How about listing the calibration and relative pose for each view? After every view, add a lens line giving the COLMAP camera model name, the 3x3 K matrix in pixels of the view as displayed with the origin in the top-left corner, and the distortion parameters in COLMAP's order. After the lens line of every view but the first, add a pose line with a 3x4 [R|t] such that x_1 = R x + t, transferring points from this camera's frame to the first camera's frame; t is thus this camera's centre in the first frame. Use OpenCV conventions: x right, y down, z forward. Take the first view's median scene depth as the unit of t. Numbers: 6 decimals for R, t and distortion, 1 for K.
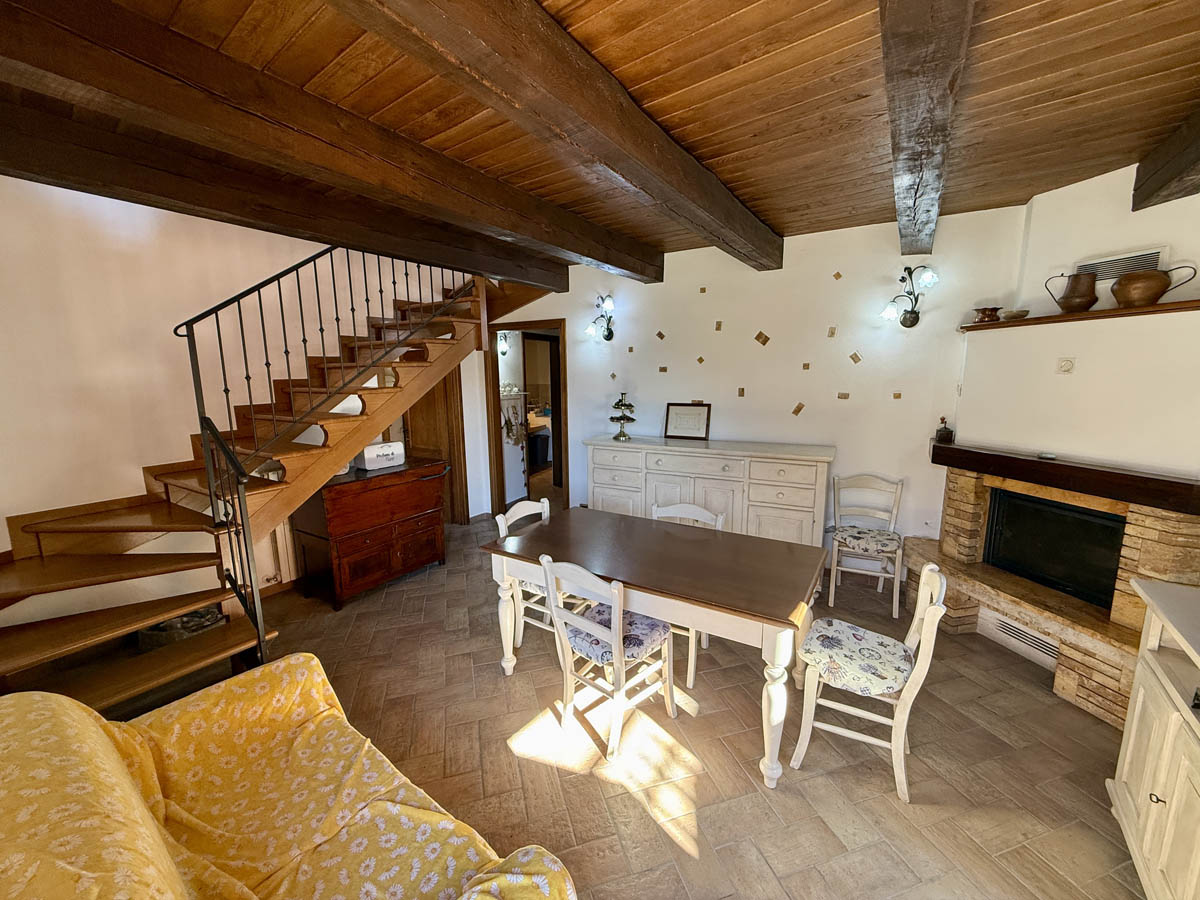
lens RADIAL K [[479.5, 0, 601.3], [0, 479.5, 450.2], [0, 0, 1]] dist [-0.000708, 0.000021]
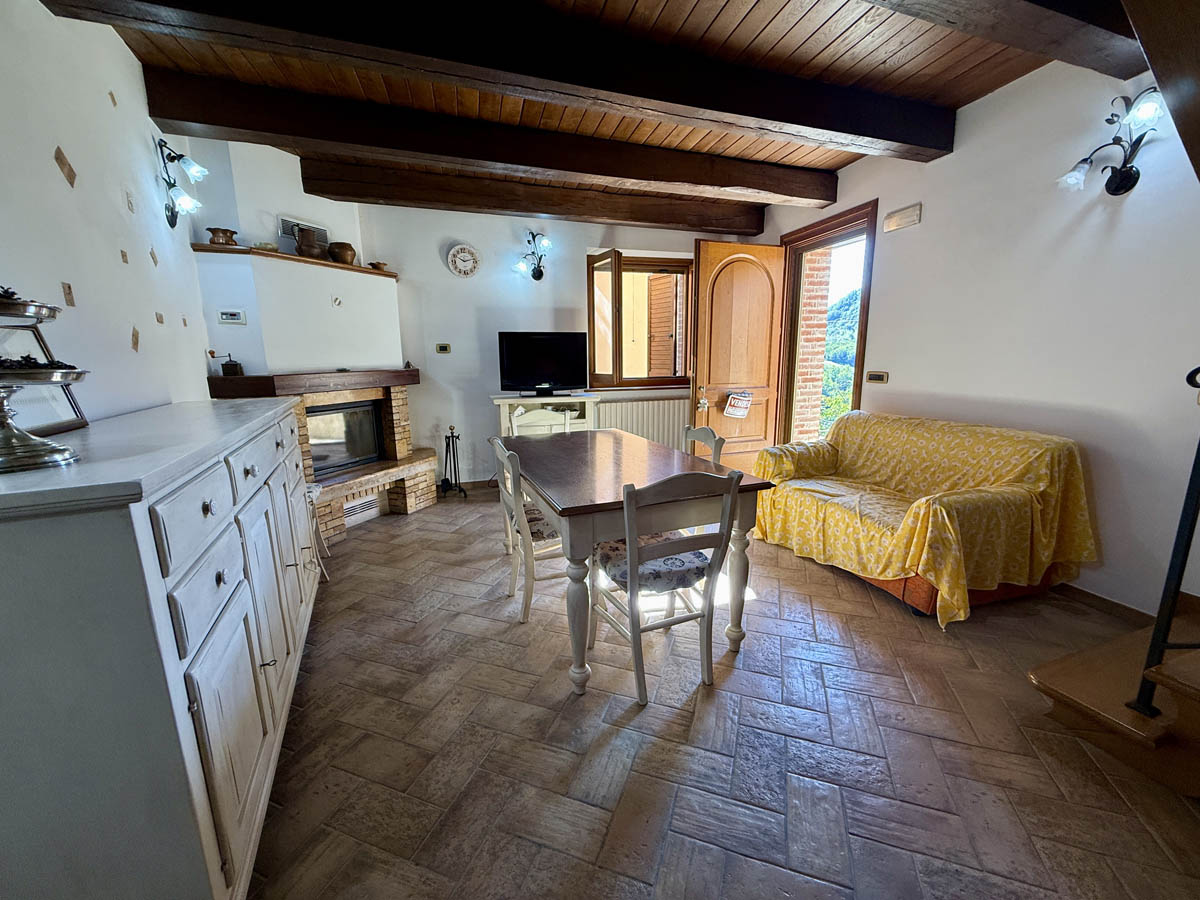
lens RADIAL K [[479.5, 0, 602.3], [0, 479.5, 446.6], [0, 0, 1]] dist [-0.000708, 0.000021]
pose [[-0.798304, -0.092153, 0.595162, -0.397590], [0.119221, 0.944487, 0.306156, -0.092648], [-0.590336, 0.315362, -0.743001, 1.395061]]
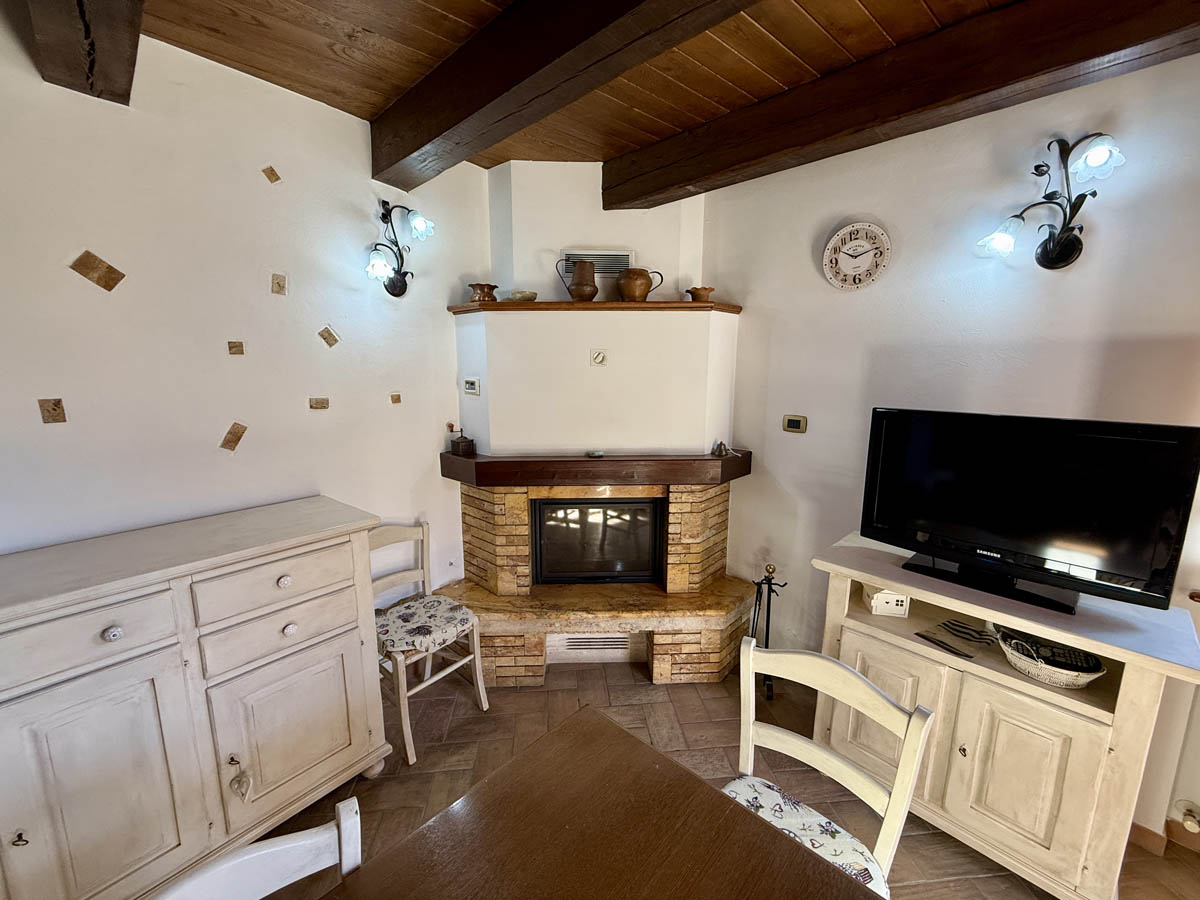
lens RADIAL K [[479.5, 0, 592.7], [0, 479.5, 450.7], [0, 0, 1]] dist [-0.000708, 0.000021]
pose [[0.199022, -0.153617, 0.967880, 0.018246], [0.154694, 0.980180, 0.123760, -0.094089], [-0.967709, 0.125095, 0.218841, 0.679405]]
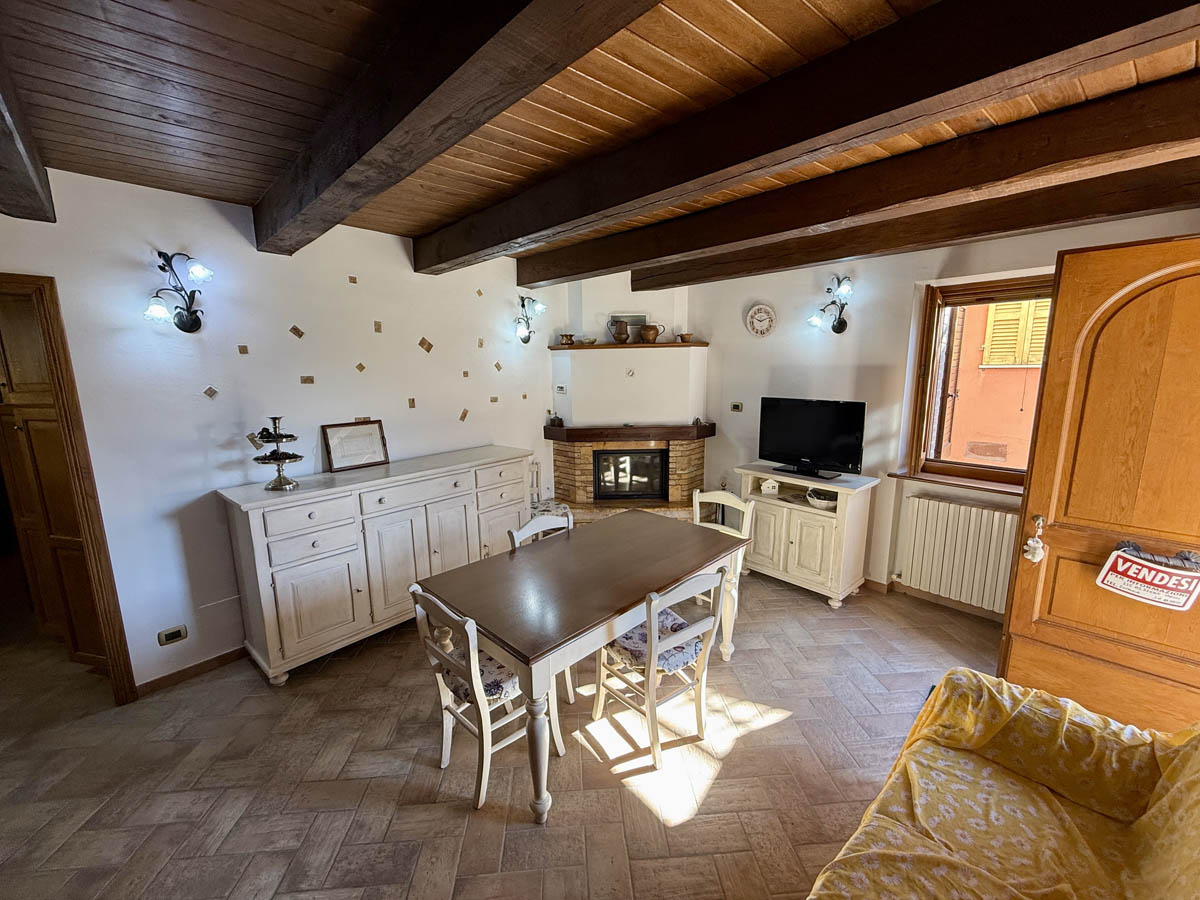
lens RADIAL K [[479.5, 0, 594.0], [0, 479.5, 448.5], [0, 0, 1]] dist [-0.000708, 0.000021]
pose [[0.227822, -0.158649, 0.960691, -0.664297], [0.169529, 0.978031, 0.121310, -0.115373], [-0.958831, 0.135228, 0.249713, 0.594727]]
